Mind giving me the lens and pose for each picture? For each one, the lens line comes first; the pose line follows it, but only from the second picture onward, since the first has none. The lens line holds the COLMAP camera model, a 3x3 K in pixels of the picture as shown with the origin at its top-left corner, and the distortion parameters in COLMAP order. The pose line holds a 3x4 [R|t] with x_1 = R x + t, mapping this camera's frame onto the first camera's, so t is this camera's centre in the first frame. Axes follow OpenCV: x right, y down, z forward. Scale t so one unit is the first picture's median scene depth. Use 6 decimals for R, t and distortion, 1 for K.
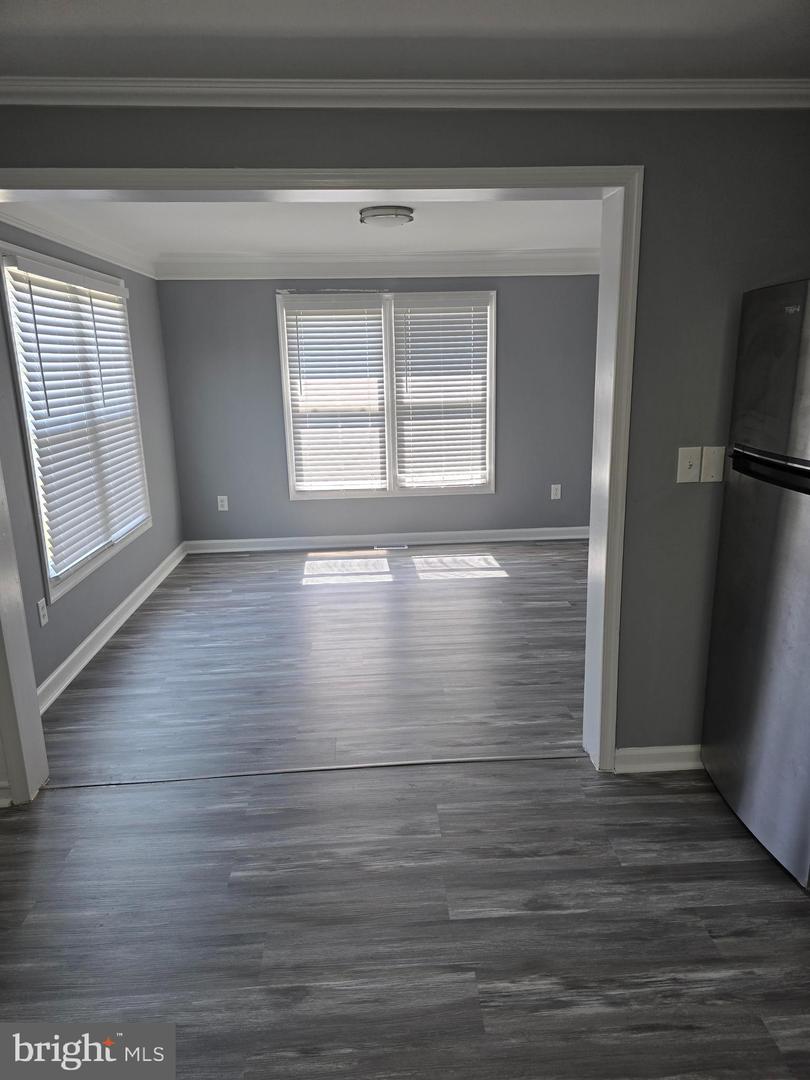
lens RADIAL K [[725.3, 0, 409.7], [0, 725.3, 534.7], [0, 0, 1]] dist [0.028200, -0.034264]
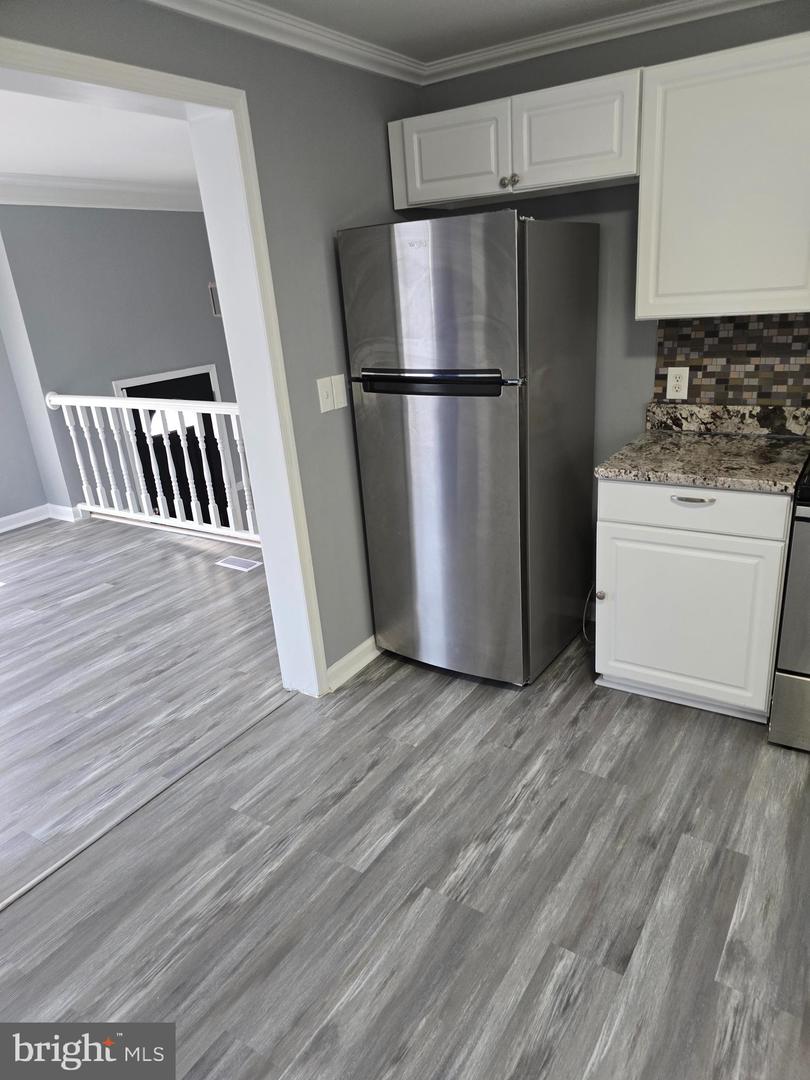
lens RADIAL K [[725.3, 0, 412.9], [0, 725.3, 546.7], [0, 0, 1]] dist [0.028200, -0.034264]
pose [[0.588133, -0.304419, 0.749285, -0.486559], [0.248541, 0.949656, 0.190739, -0.062955], [-0.769628, 0.074048, 0.634184, 0.270417]]
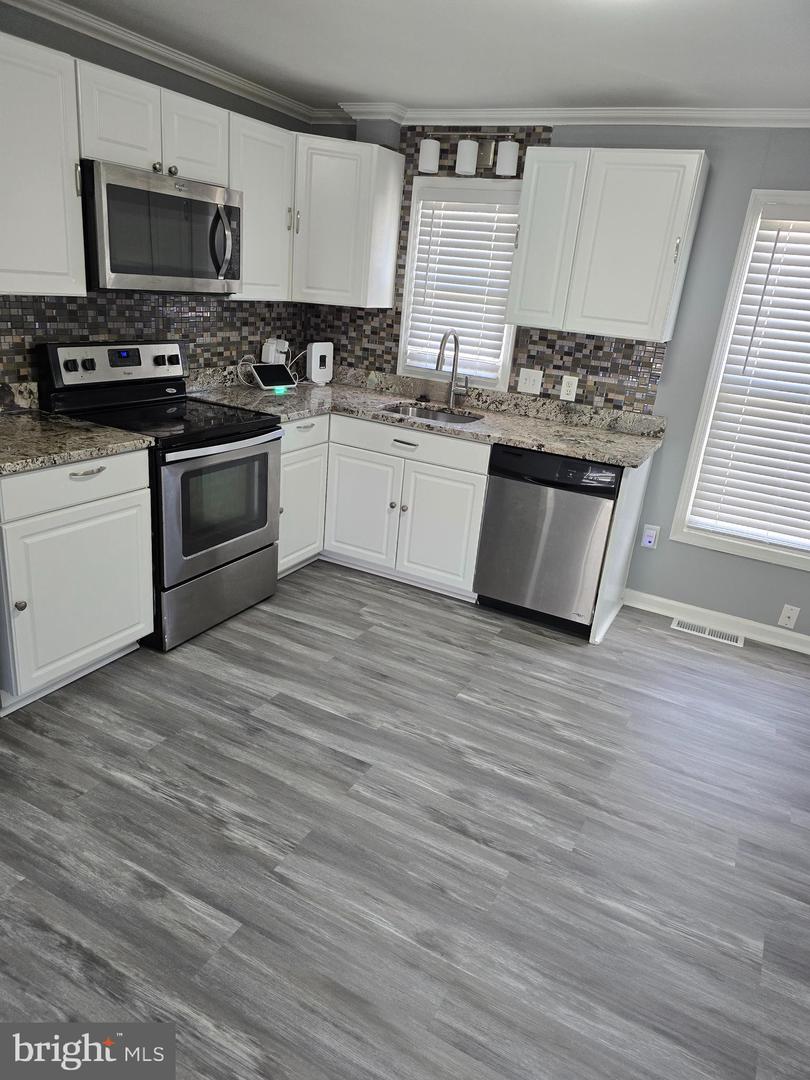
lens RADIAL K [[725.3, 0, 436.7], [0, 725.3, 535.1], [0, 0, 1]] dist [0.028200, -0.034264]
pose [[-0.871409, -0.227907, 0.434401, -0.402017], [0.028173, 0.860815, 0.508138, -0.299057], [-0.489747, 0.455035, -0.743701, 1.257770]]
